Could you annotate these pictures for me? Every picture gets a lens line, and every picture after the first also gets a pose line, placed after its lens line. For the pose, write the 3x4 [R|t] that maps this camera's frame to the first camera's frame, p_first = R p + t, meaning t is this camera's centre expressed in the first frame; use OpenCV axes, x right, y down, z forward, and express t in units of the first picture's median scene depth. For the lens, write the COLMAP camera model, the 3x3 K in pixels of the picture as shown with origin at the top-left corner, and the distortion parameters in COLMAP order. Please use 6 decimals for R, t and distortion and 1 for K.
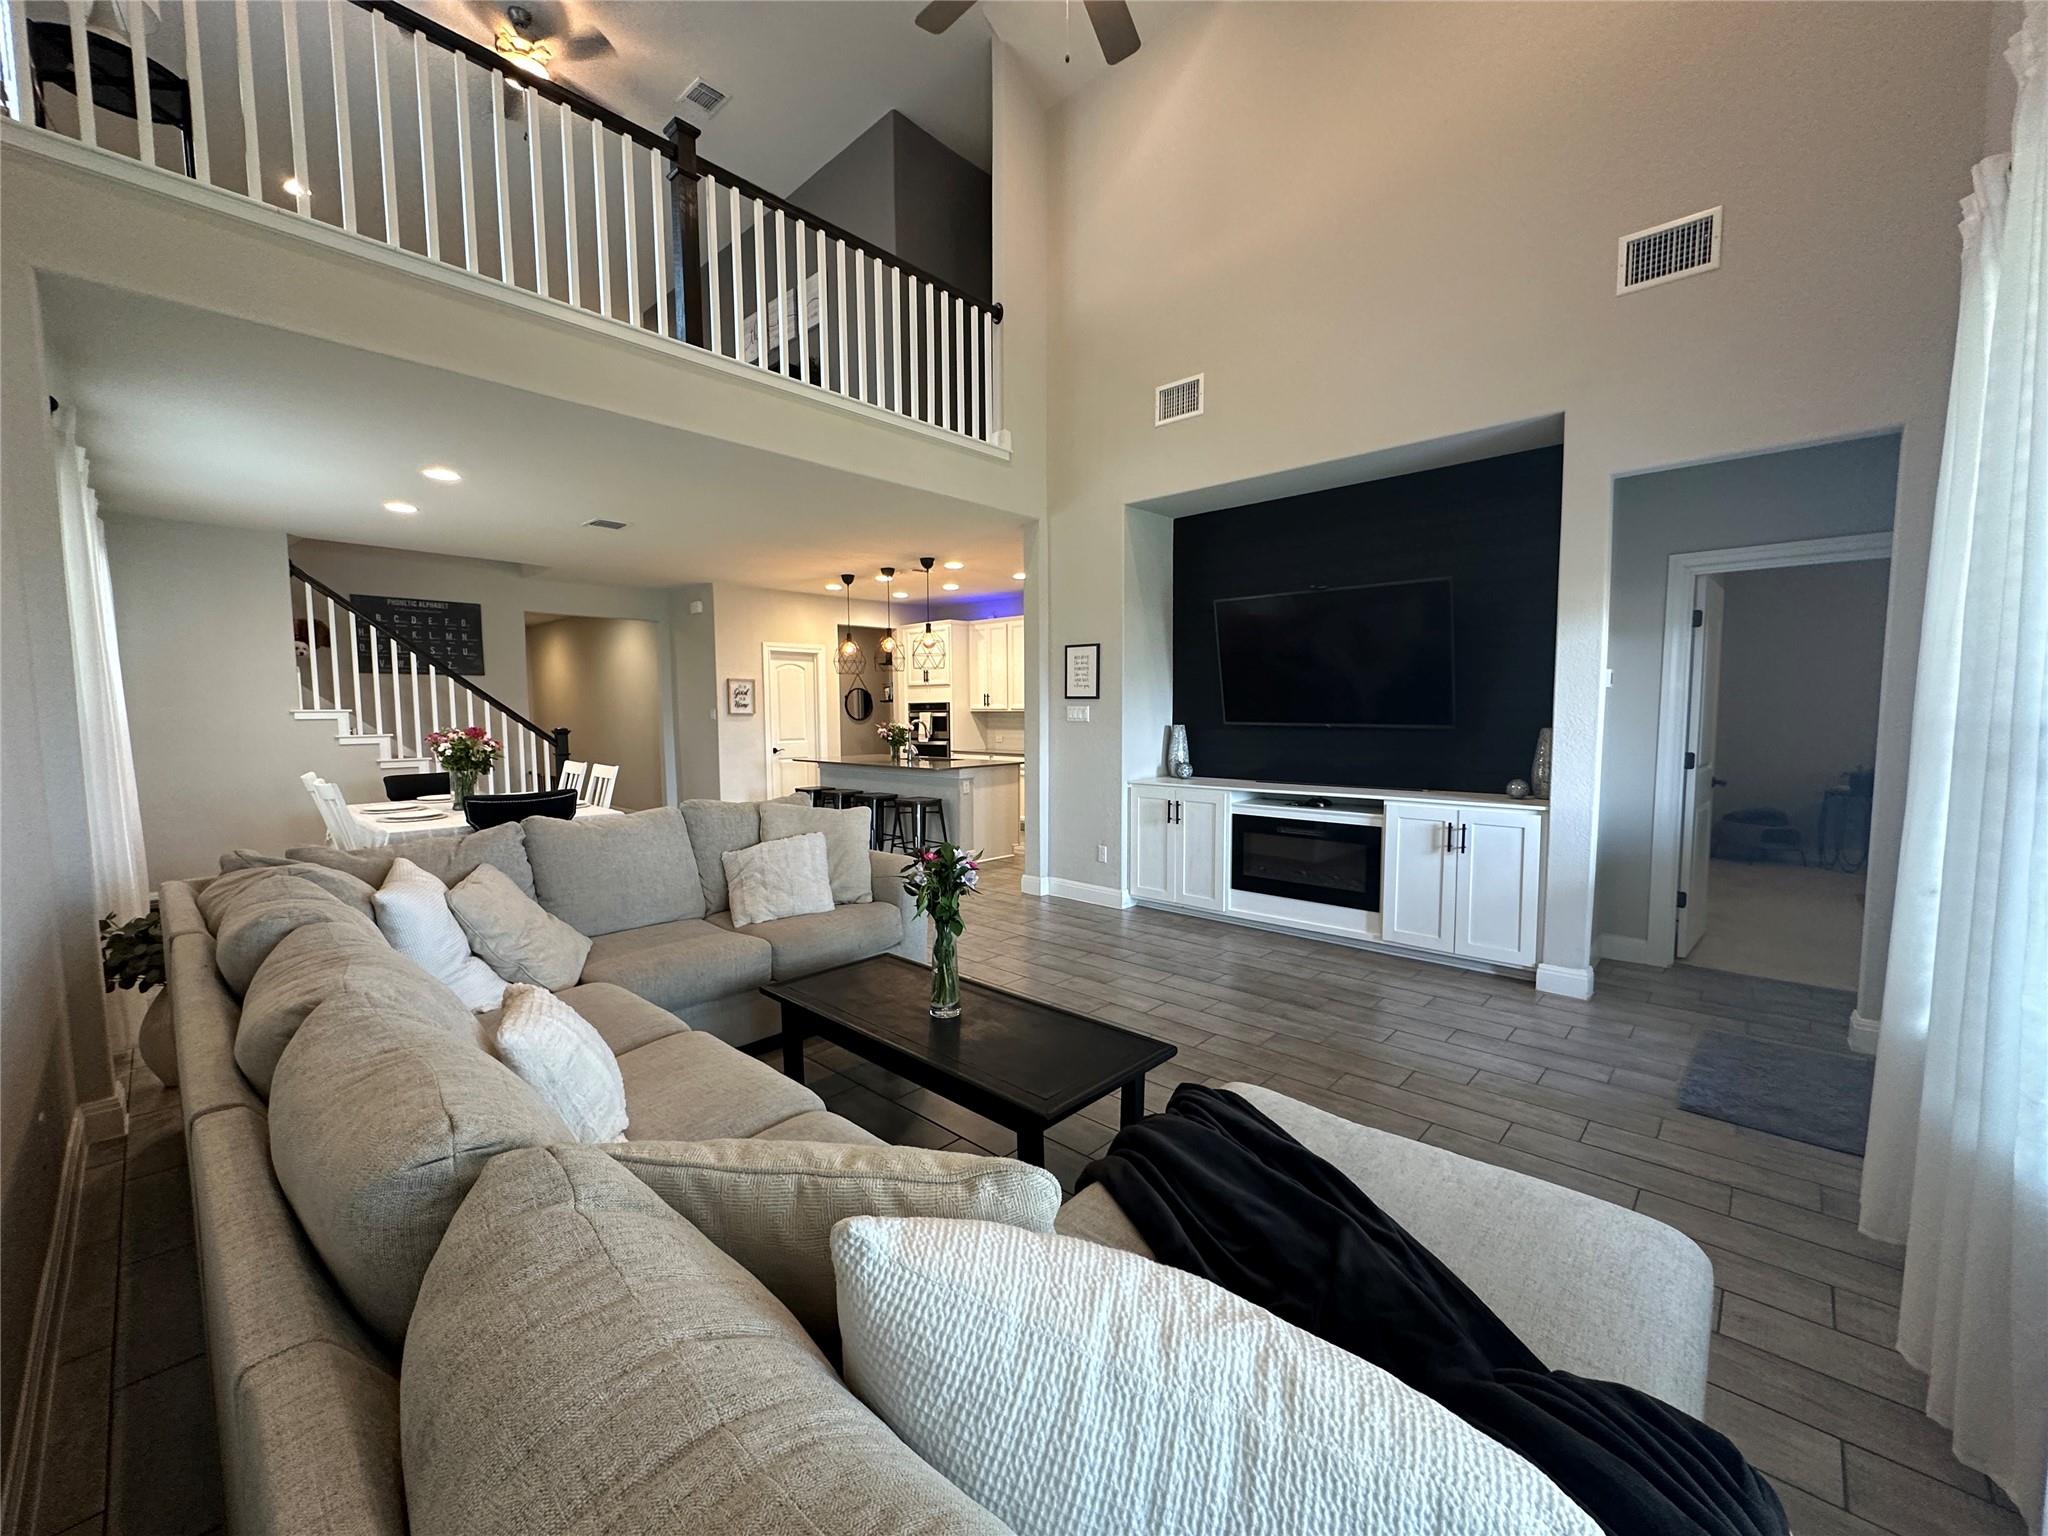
lens RADIAL K [[818.2, 0, 1033.6], [0, 818.2, 774.7], [0, 0, 1]] dist [-0.001523, -0.000516]
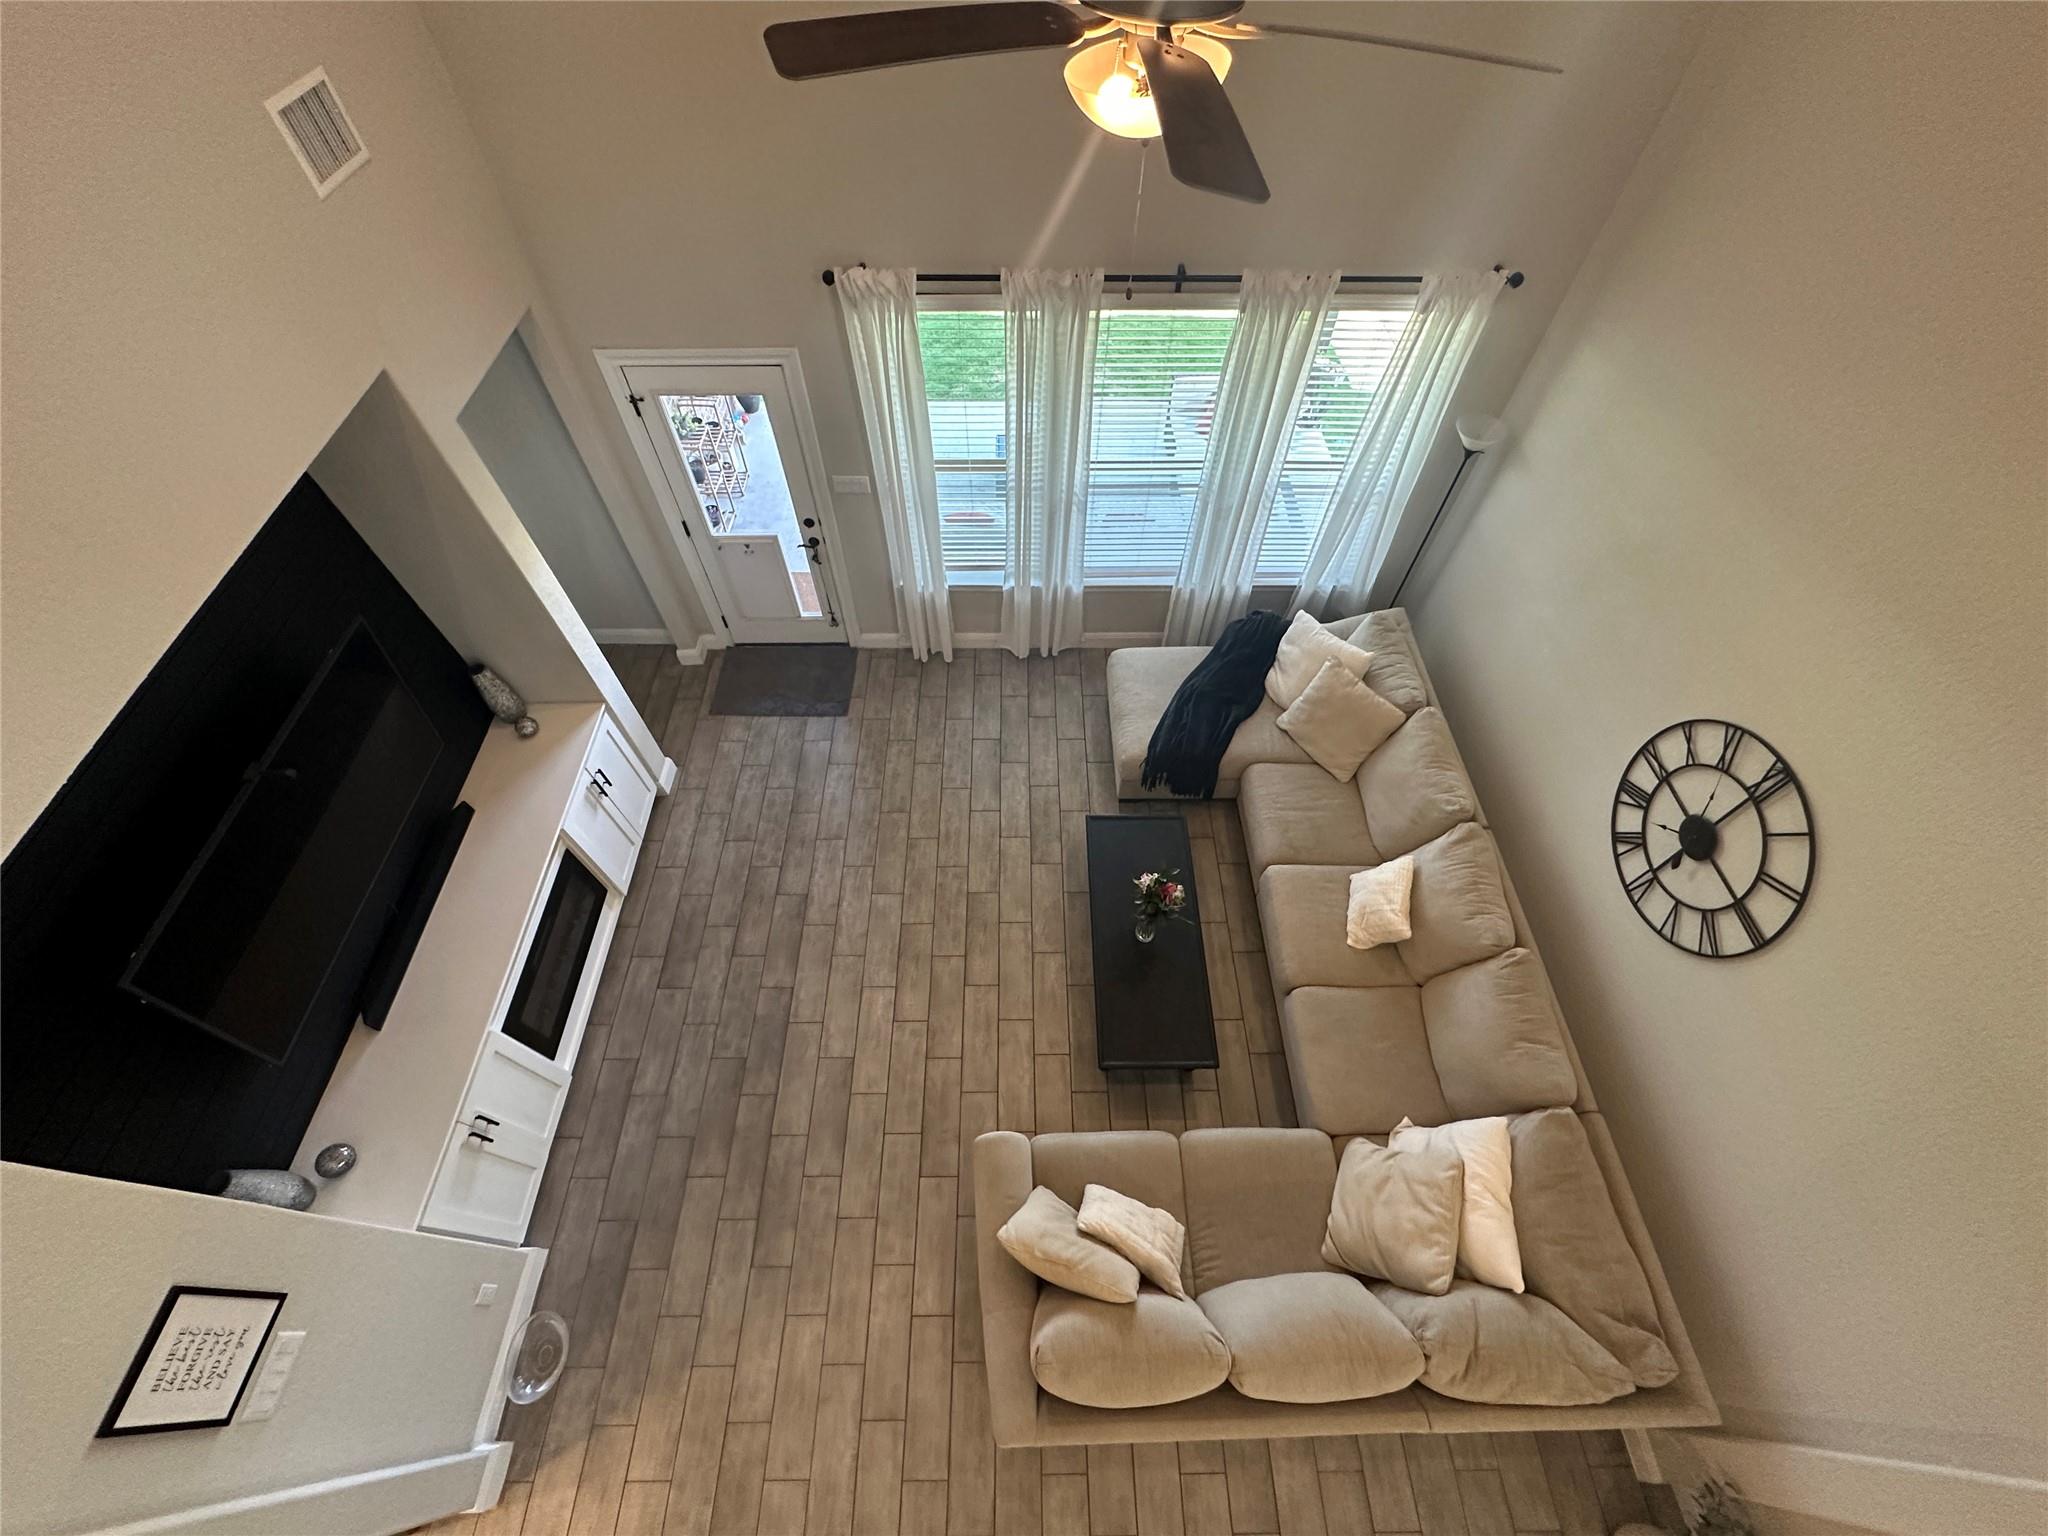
lens RADIAL K [[818.2, 0, 1025.4], [0, 818.2, 765.5], [0, 0, 1]] dist [-0.001523, -0.000516]
pose [[-0.686863, -0.597431, 0.413878, -0.169018], [0.052759, 0.526974, 0.848242, -0.513900], [-0.724869, 0.604462, -0.330440, 0.637184]]
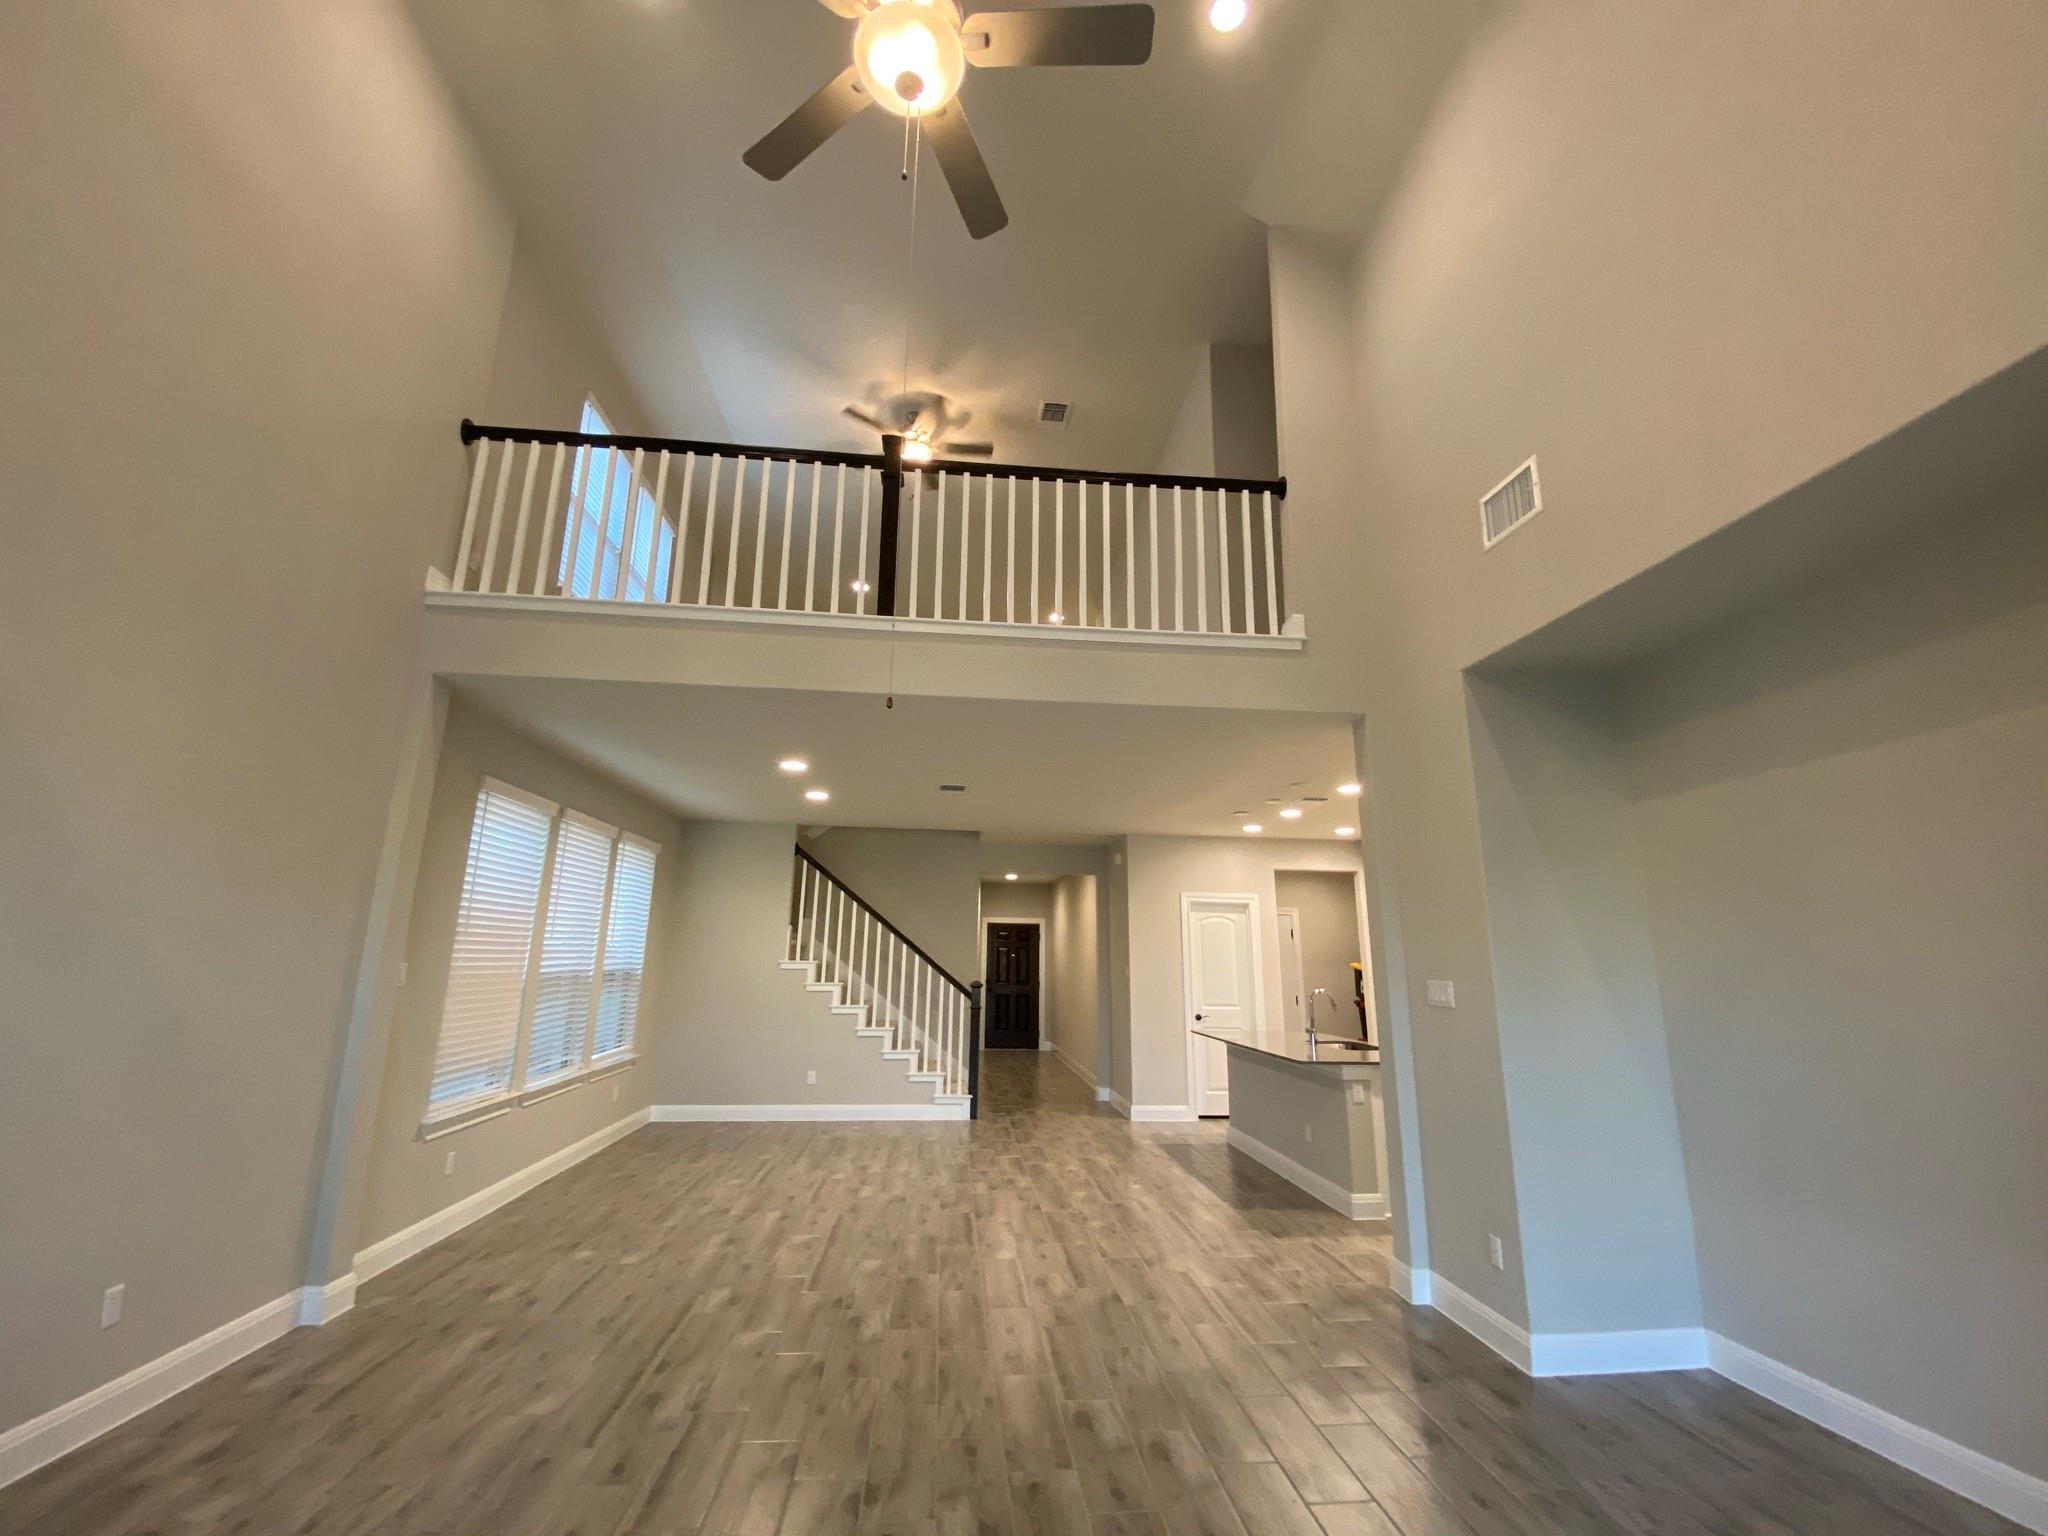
lens RADIAL K [[826.8, 0, 1015.8], [0, 826.8, 750.2], [0, 0, 1]] dist [0.000151, -0.000211]
pose [[0.738125, -0.147744, -0.658288, 0.243850], [-0.075009, 0.951707, -0.297704, -0.034744], [0.670481, 0.269121, 0.691397, 0.270519]]
